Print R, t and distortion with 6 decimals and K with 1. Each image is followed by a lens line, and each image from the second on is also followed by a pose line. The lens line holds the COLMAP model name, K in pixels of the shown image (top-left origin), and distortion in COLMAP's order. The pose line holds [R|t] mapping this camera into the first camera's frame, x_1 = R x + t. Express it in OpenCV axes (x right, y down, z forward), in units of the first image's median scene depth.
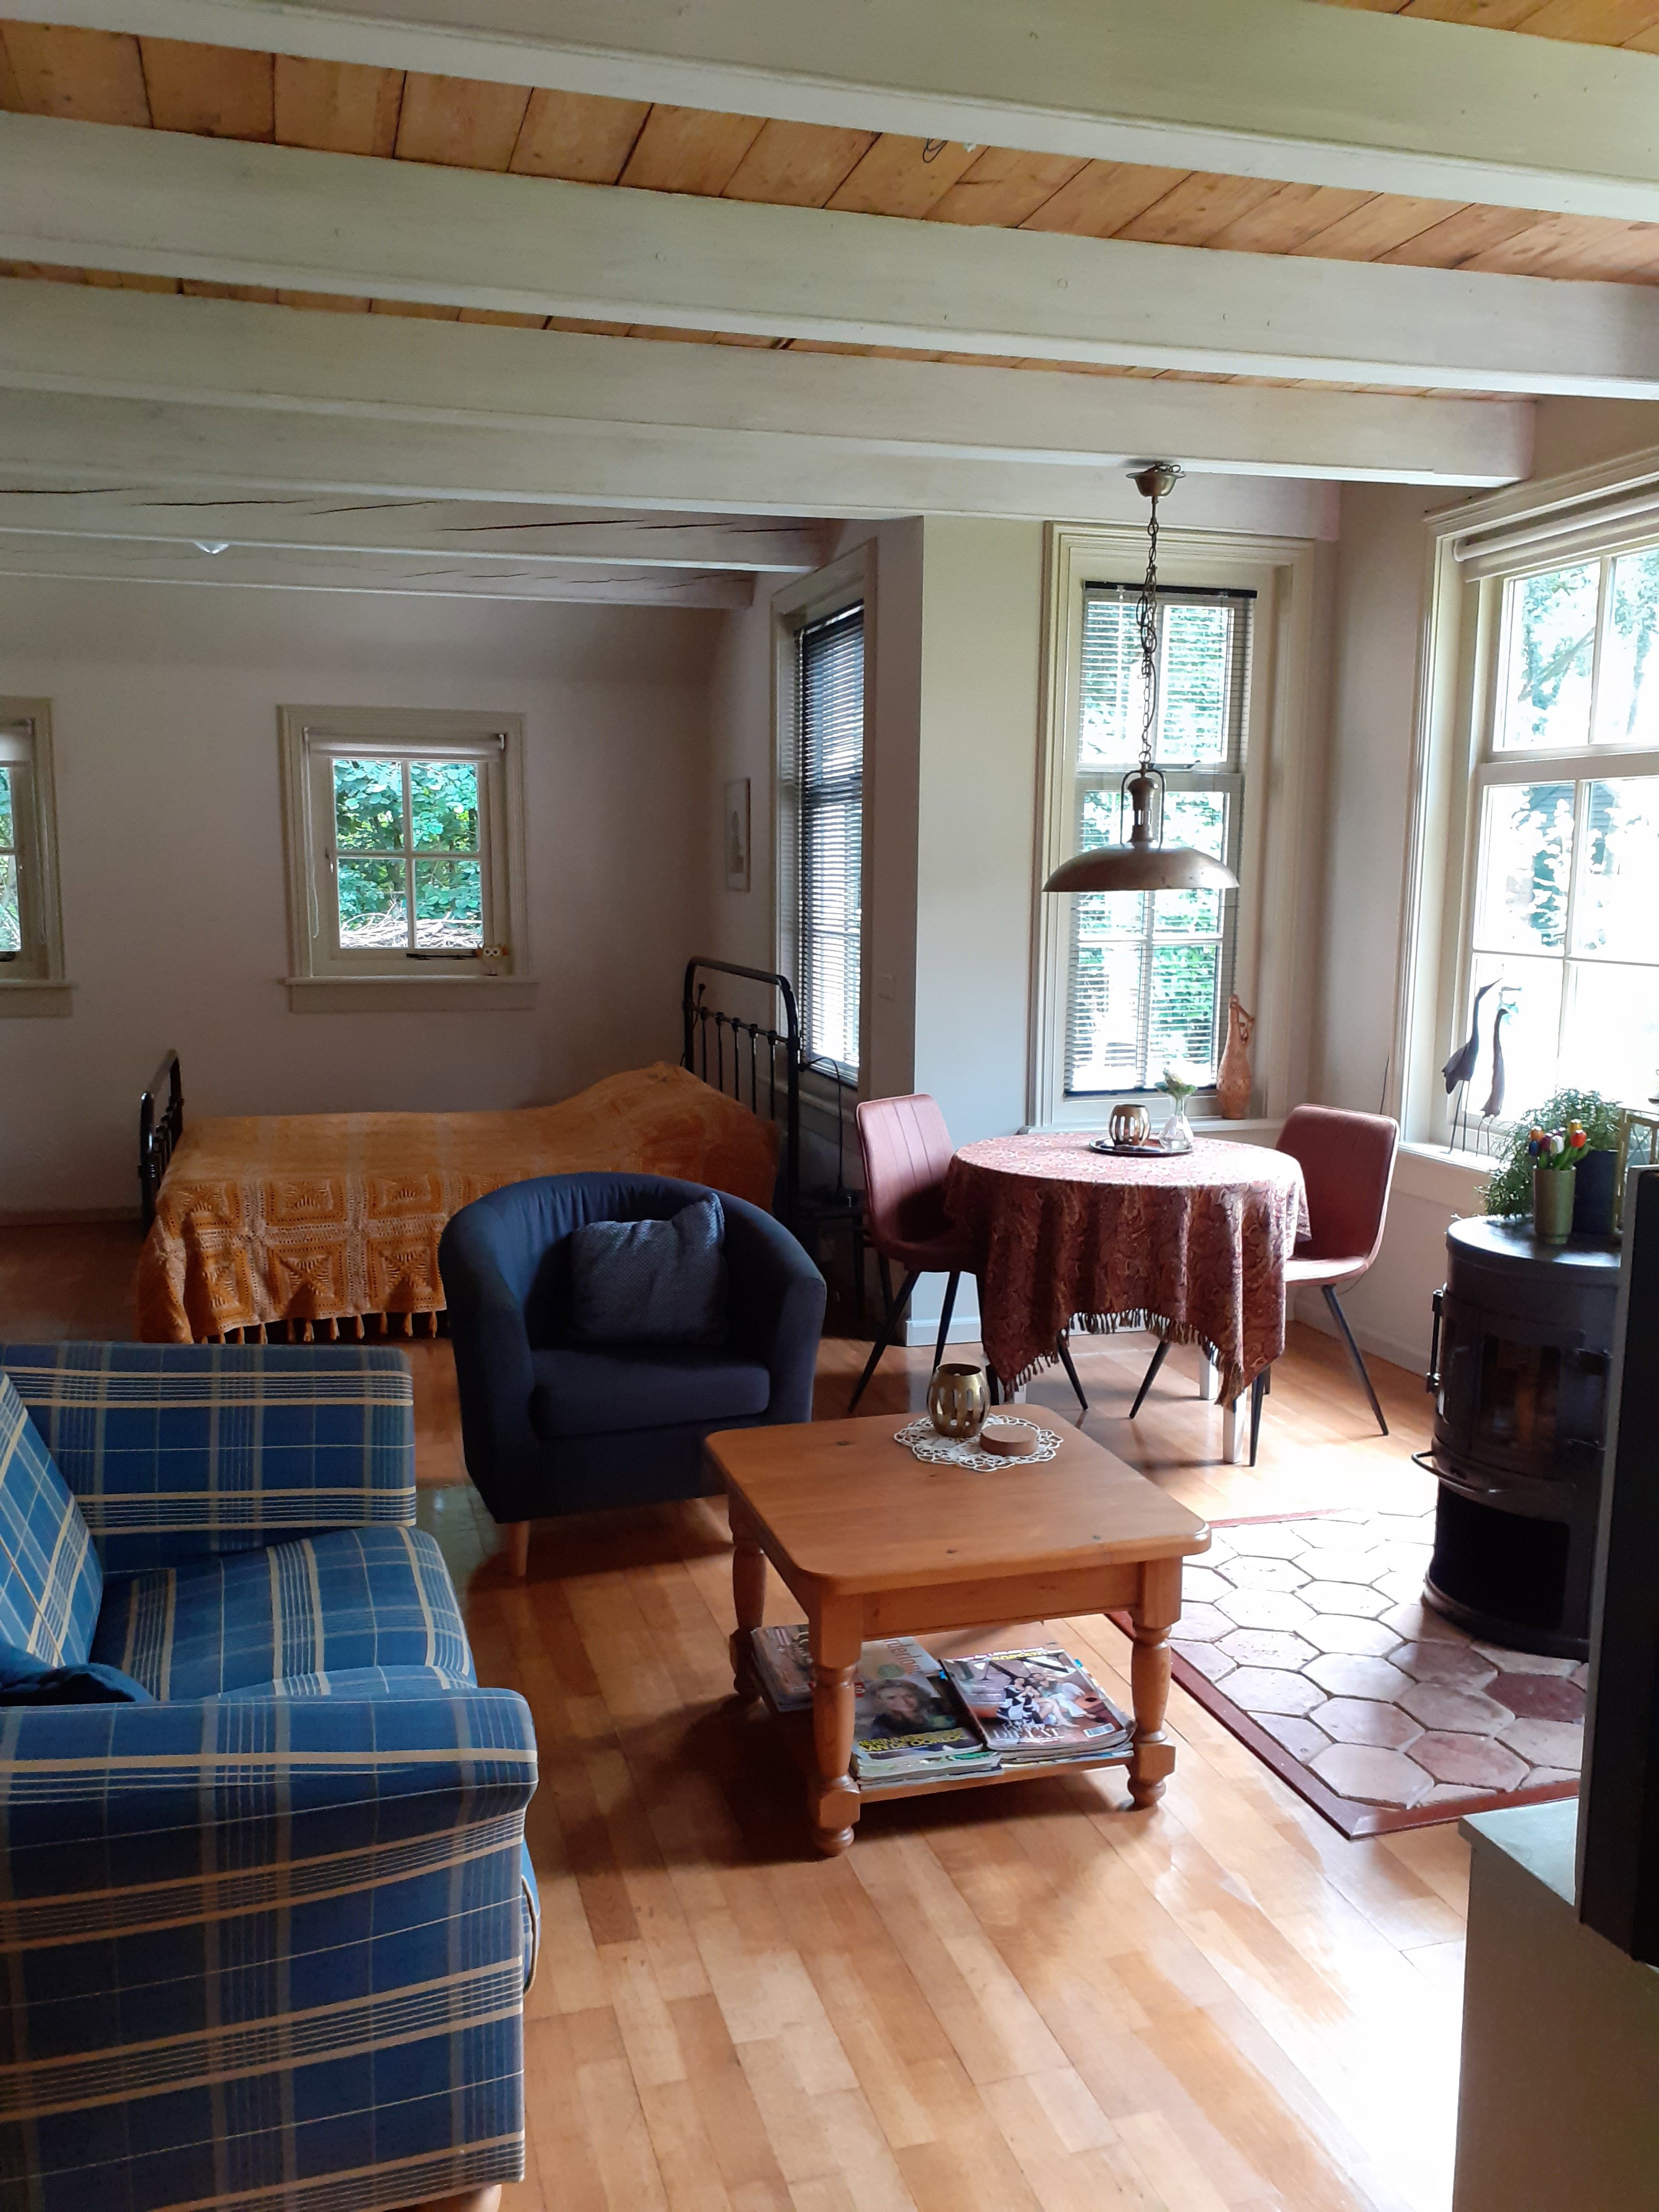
lens RADIAL K [[1786.9, 0, 754.4], [0, 1786.9, 1146.4], [0, 0, 1]] dist [0.003596, 0.005764]
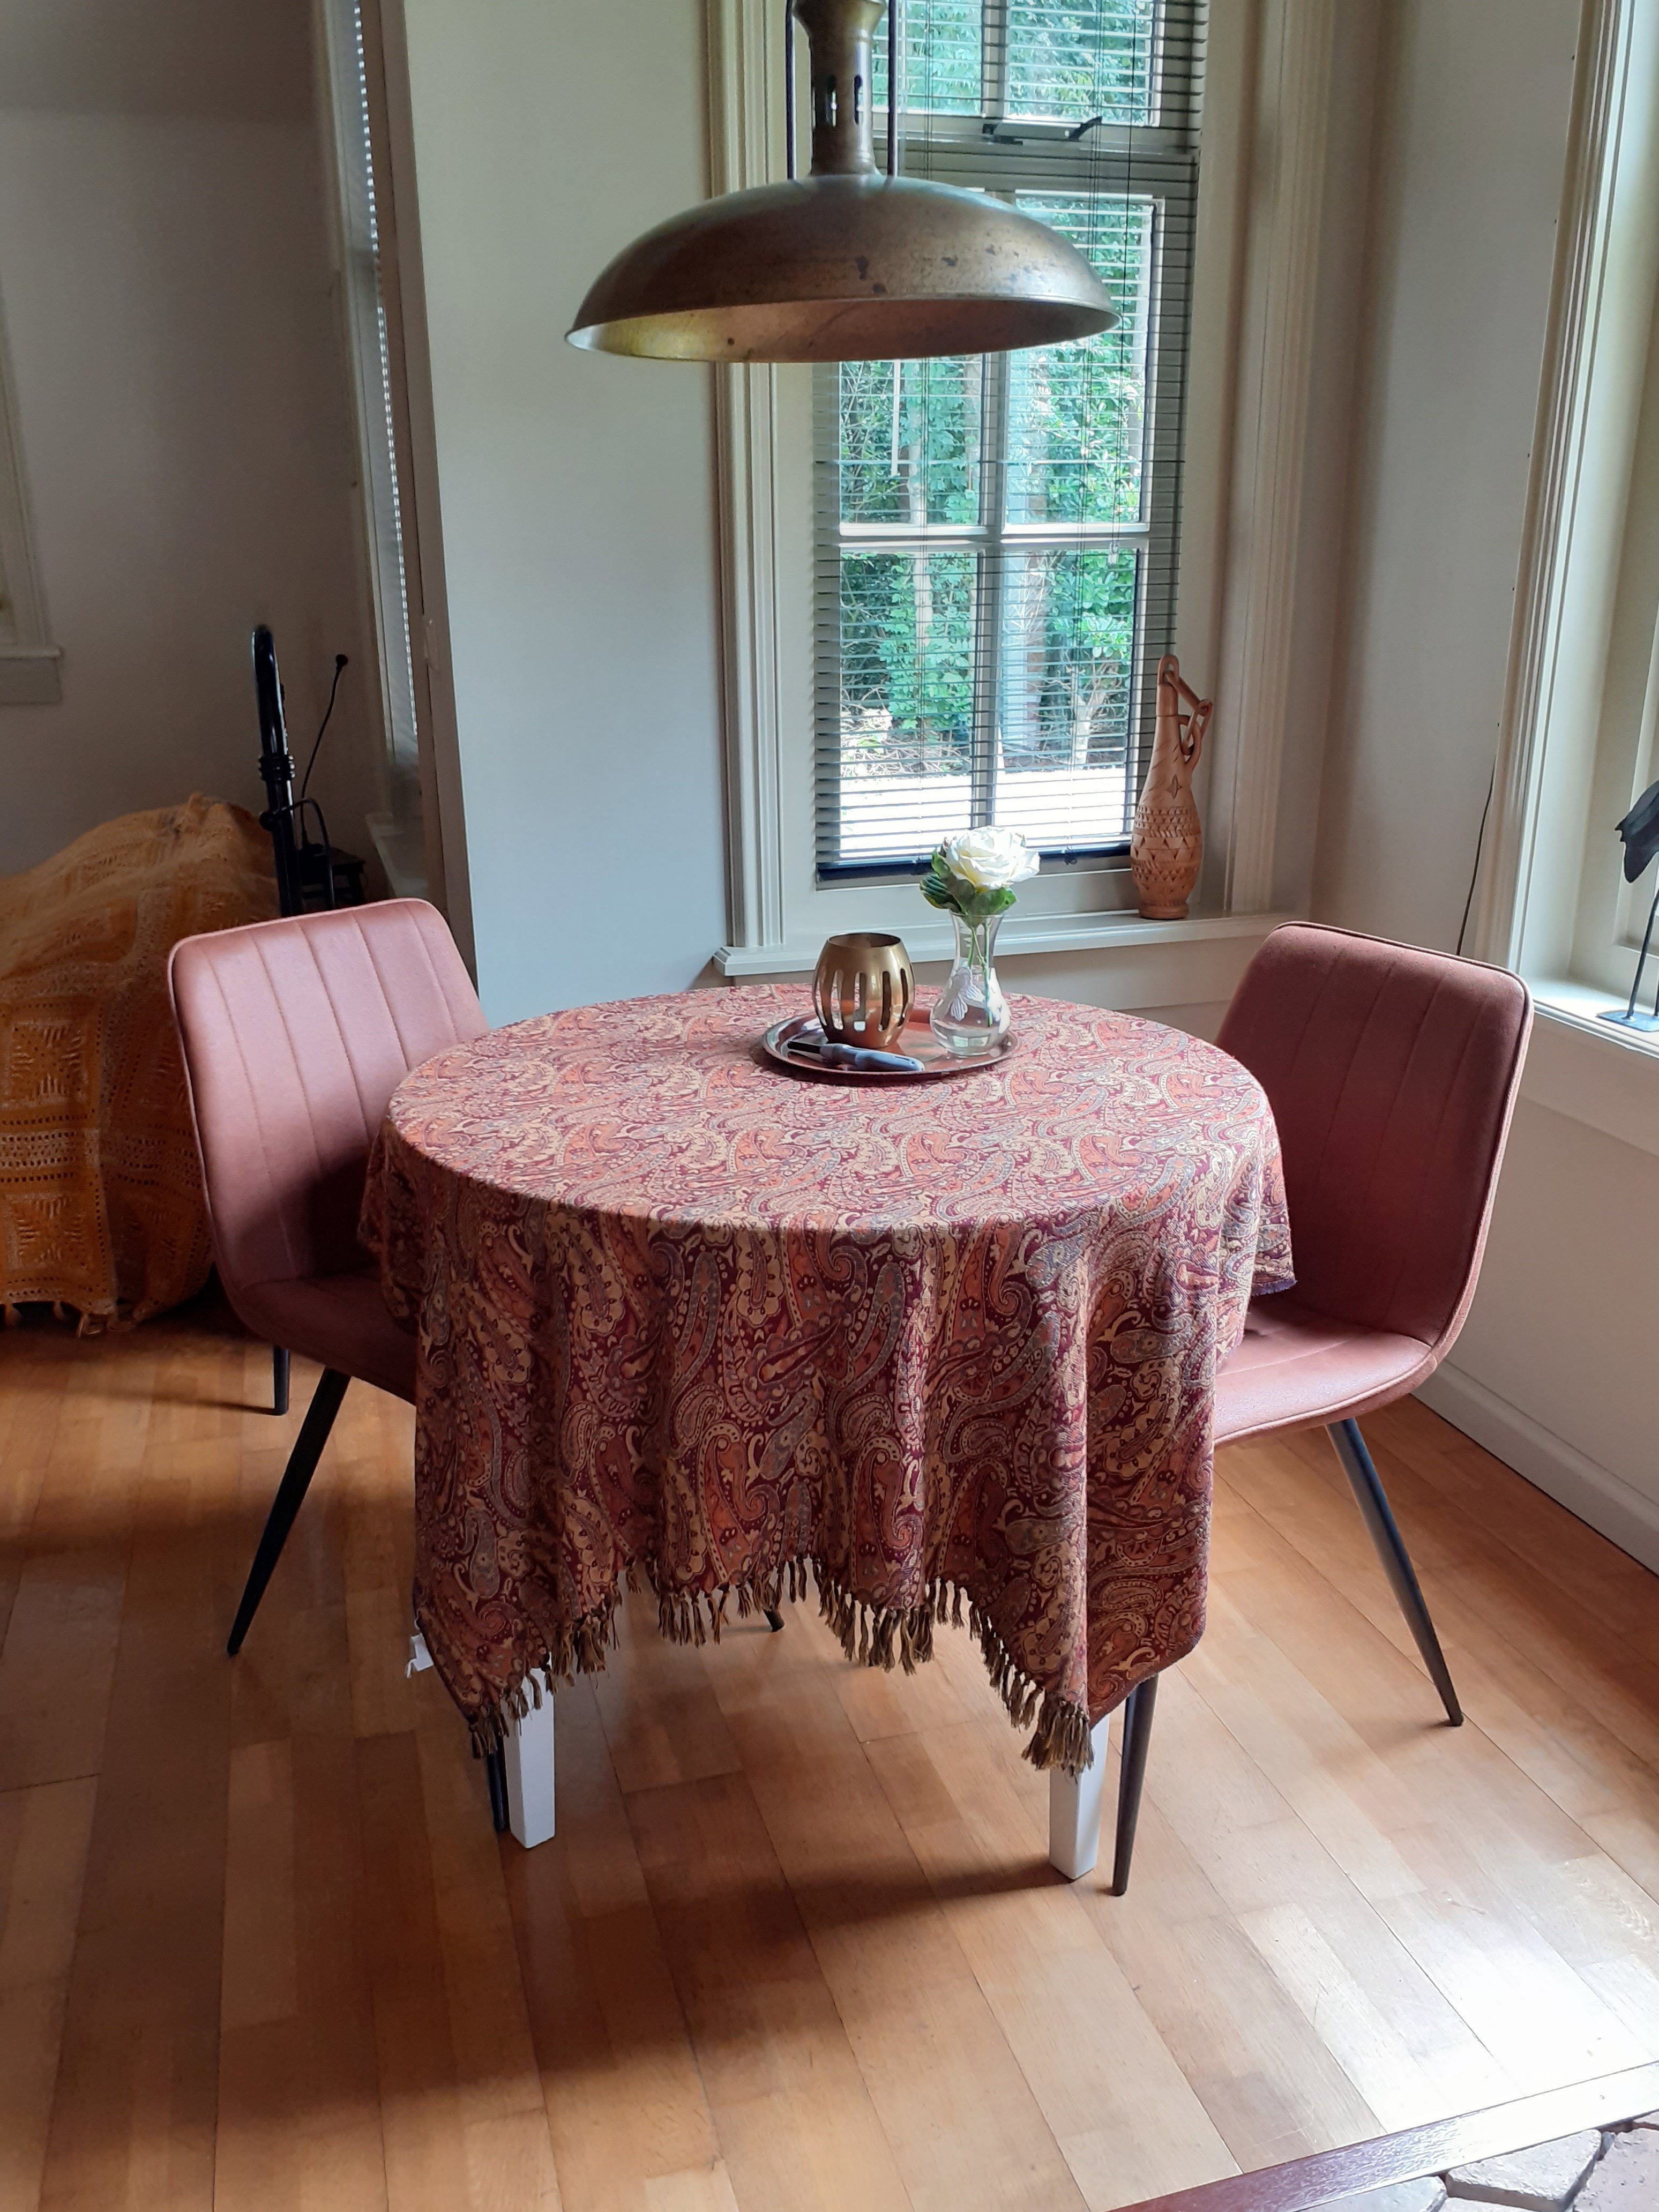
lens RADIAL K [[1823.2, 0, 832.6], [0, 1823.2, 1141.4], [0, 0, 1]] dist [0.009839, 0.000053]
pose [[0.999501, -0.019460, 0.024875, 0.181727], [0.015039, 0.985849, 0.166958, -0.043904], [-0.027772, -0.166501, 0.985650, 0.554907]]
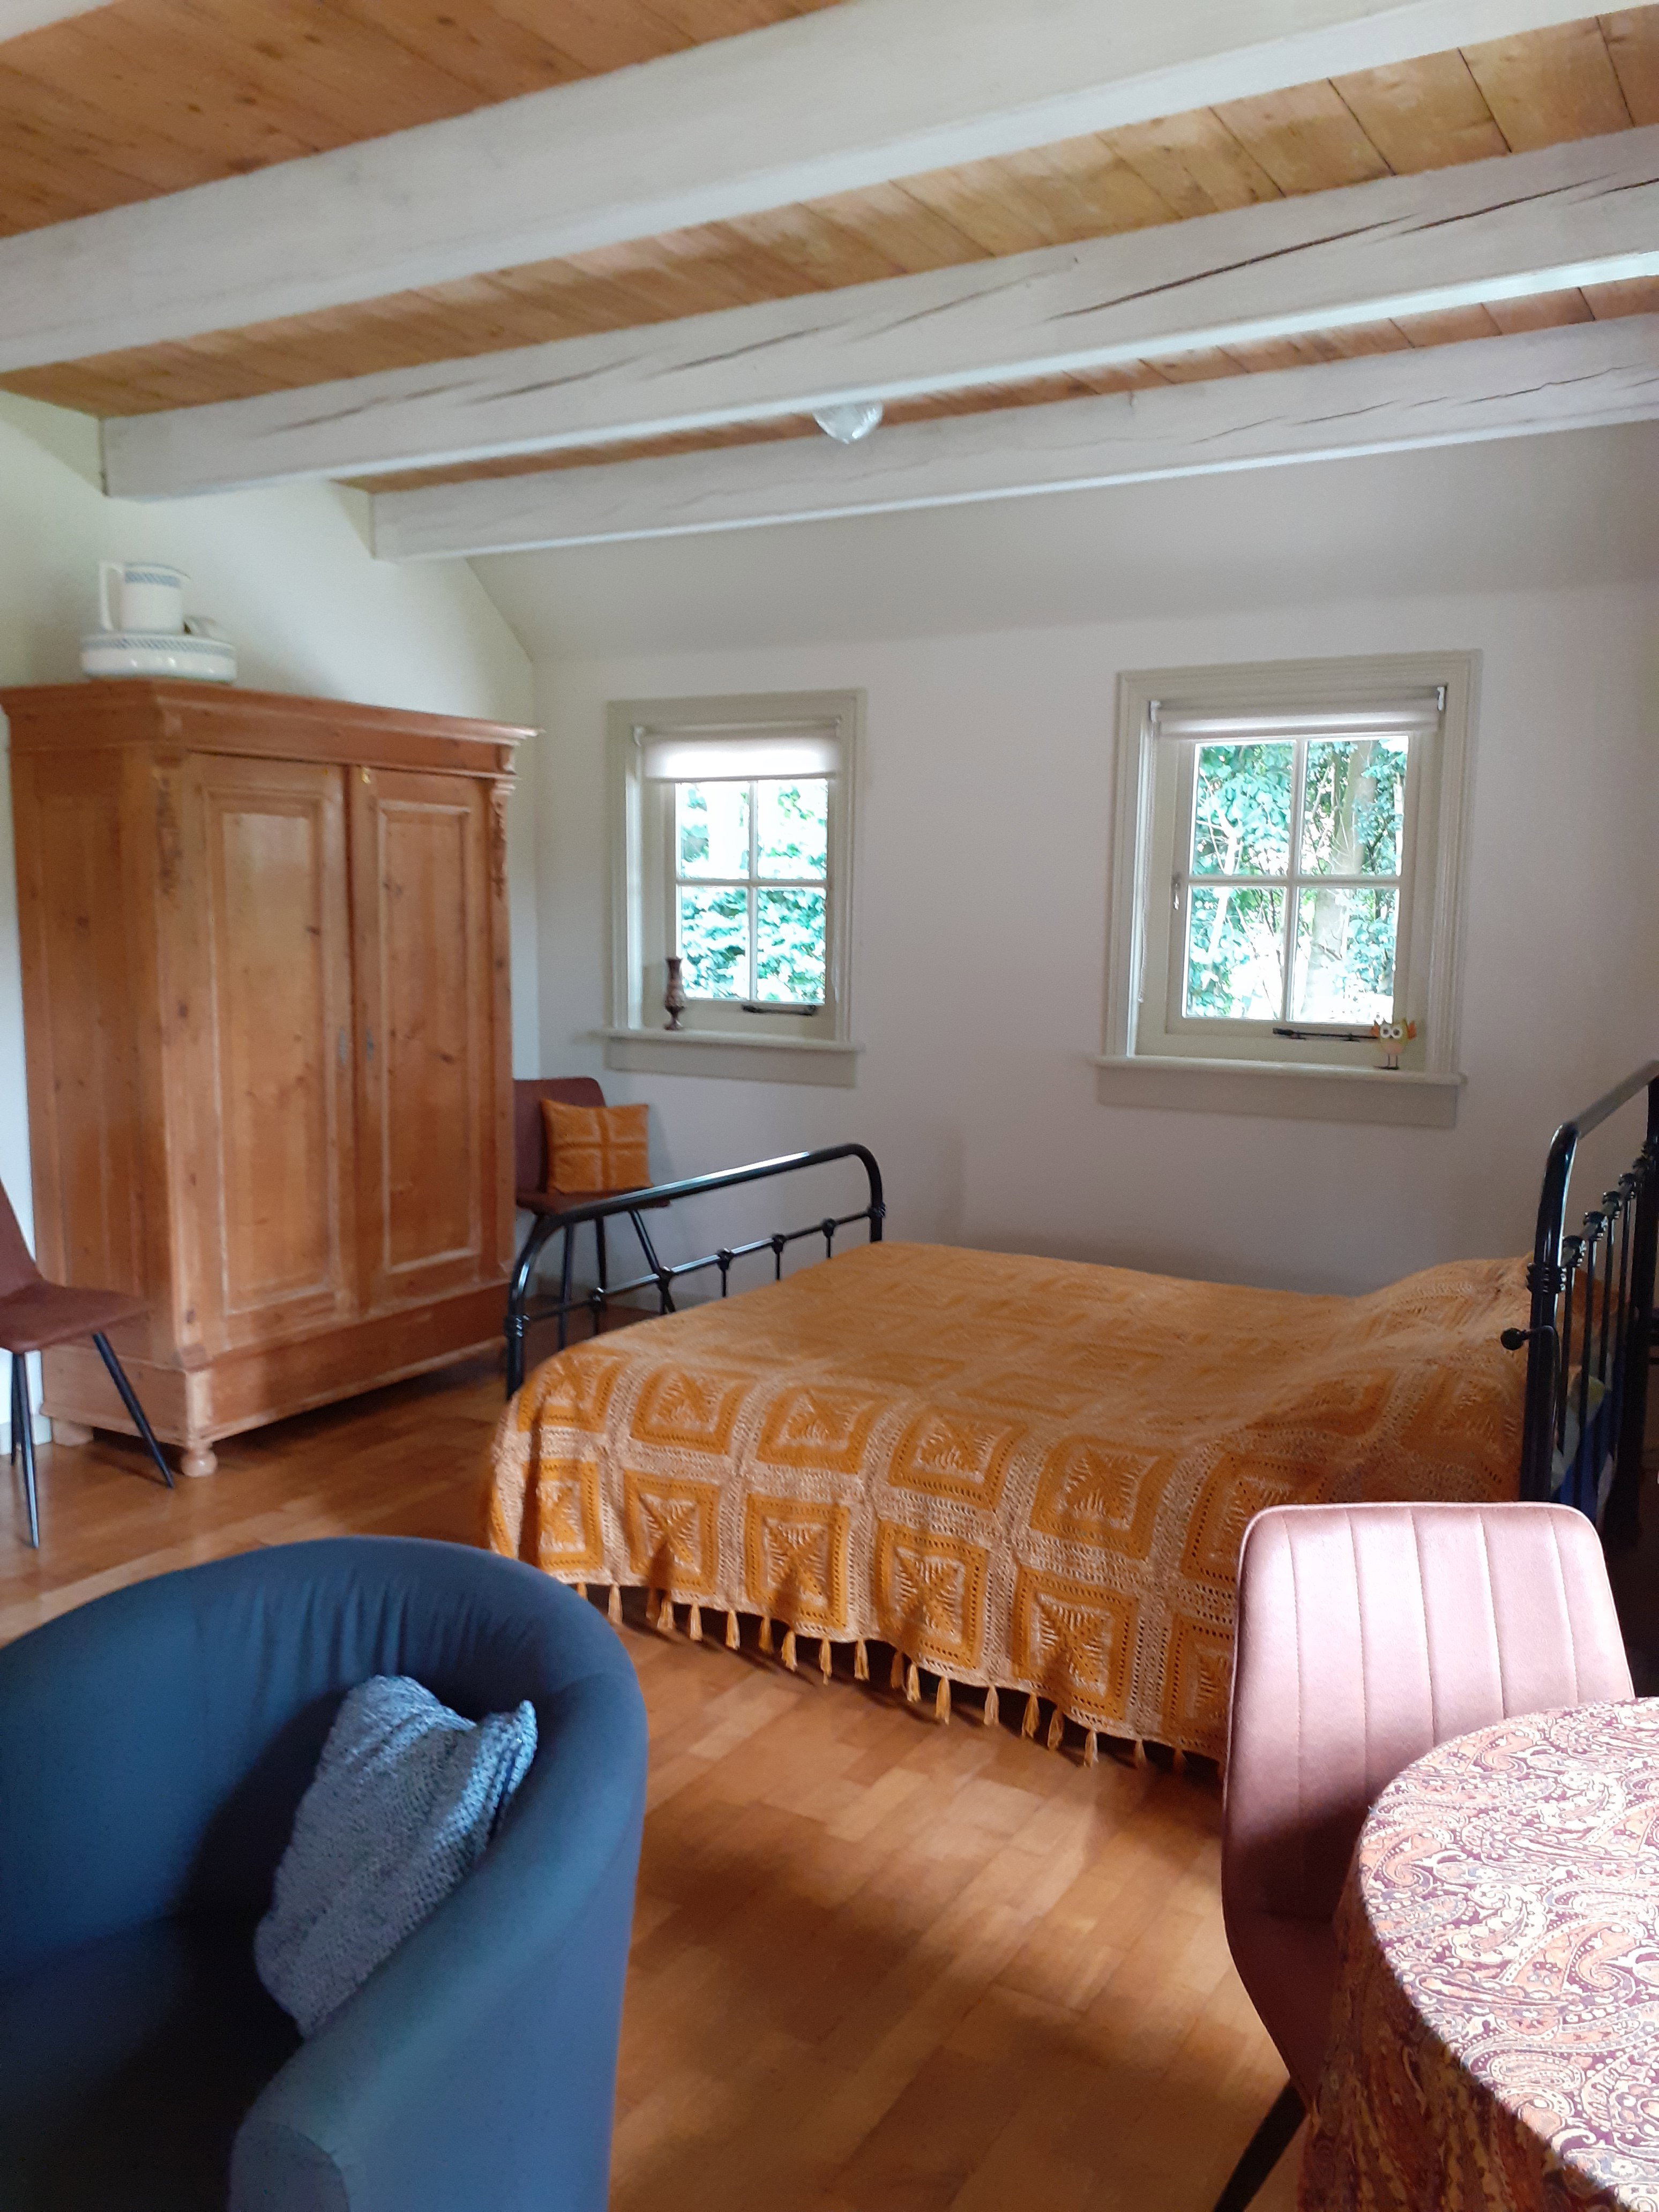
lens RADIAL K [[1786.9, 0, 754.4], [0, 1786.9, 1146.4], [0, 0, 1]] dist [0.003596, 0.005764]
pose [[0.704315, 0.092177, -0.703877, 0.220285], [-0.113241, 0.993426, 0.016784, -0.082272], [0.700797, 0.067887, 0.710123, 0.604039]]
